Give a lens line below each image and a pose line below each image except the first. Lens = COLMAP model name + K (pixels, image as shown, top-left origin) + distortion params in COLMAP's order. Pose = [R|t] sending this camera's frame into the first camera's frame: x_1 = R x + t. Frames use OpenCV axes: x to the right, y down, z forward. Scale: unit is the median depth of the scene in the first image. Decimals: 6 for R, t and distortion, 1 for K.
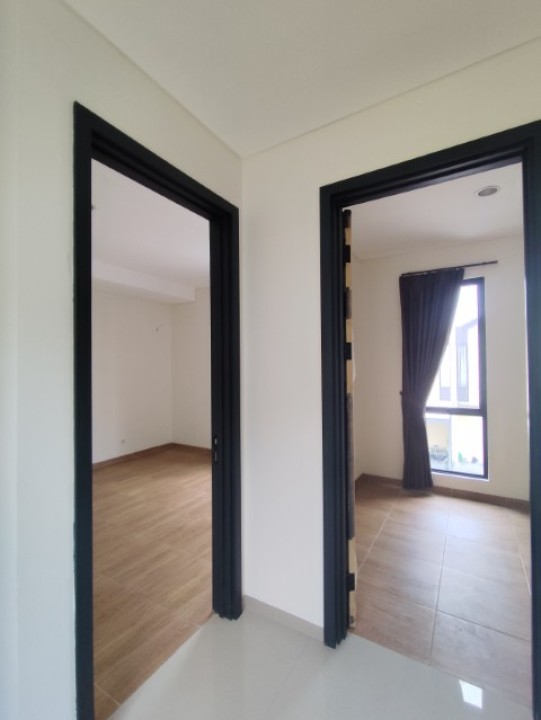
lens RADIAL K [[333.1, 0, 273.3], [0, 333.1, 359.9], [0, 0, 1]] dist [0.001987, -0.001521]
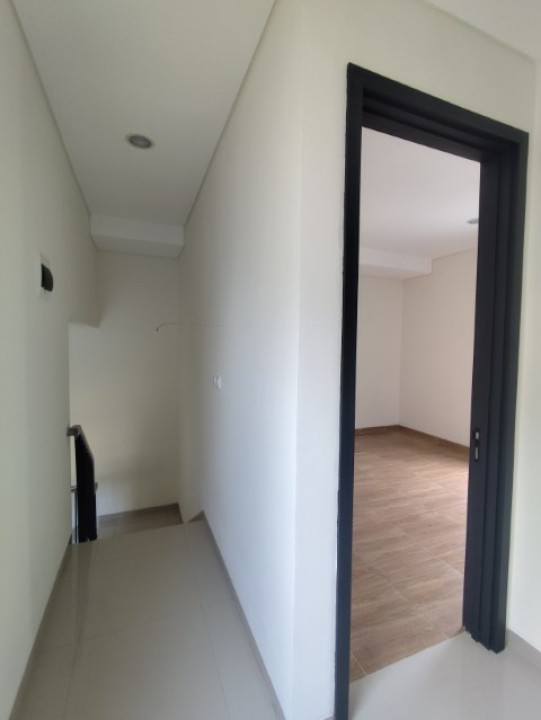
lens RADIAL K [[333.1, 0, 268.5], [0, 333.1, 359.3], [0, 0, 1]] dist [0.001987, -0.001521]
pose [[0.795559, 0.043177, -0.604335, -0.066439], [-0.007713, 0.998098, 0.061156, 0.005691], [0.605826, -0.043992, 0.794380, 0.025960]]
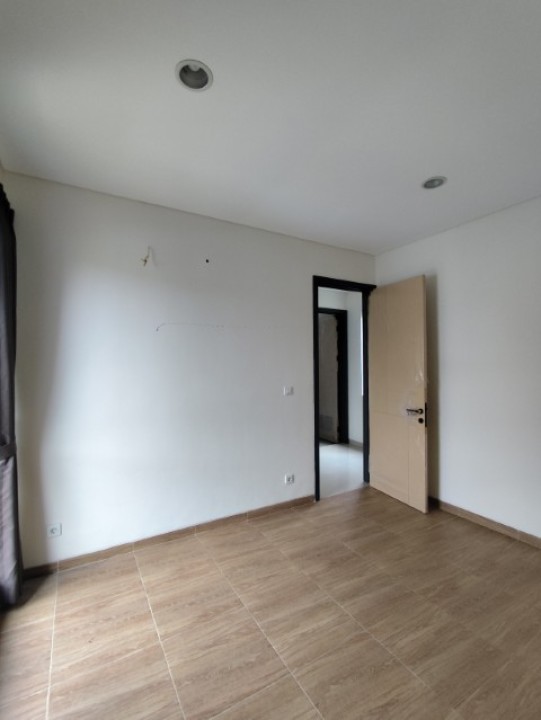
lens RADIAL K [[333.1, 0, 269.9], [0, 333.1, 362.8], [0, 0, 1]] dist [0.001987, -0.001521]
pose [[-0.878568, 0.012676, 0.477449, -0.610820], [0.006632, 0.999875, -0.014343, 0.030272], [-0.477572, -0.009435, -0.878542, 2.038566]]
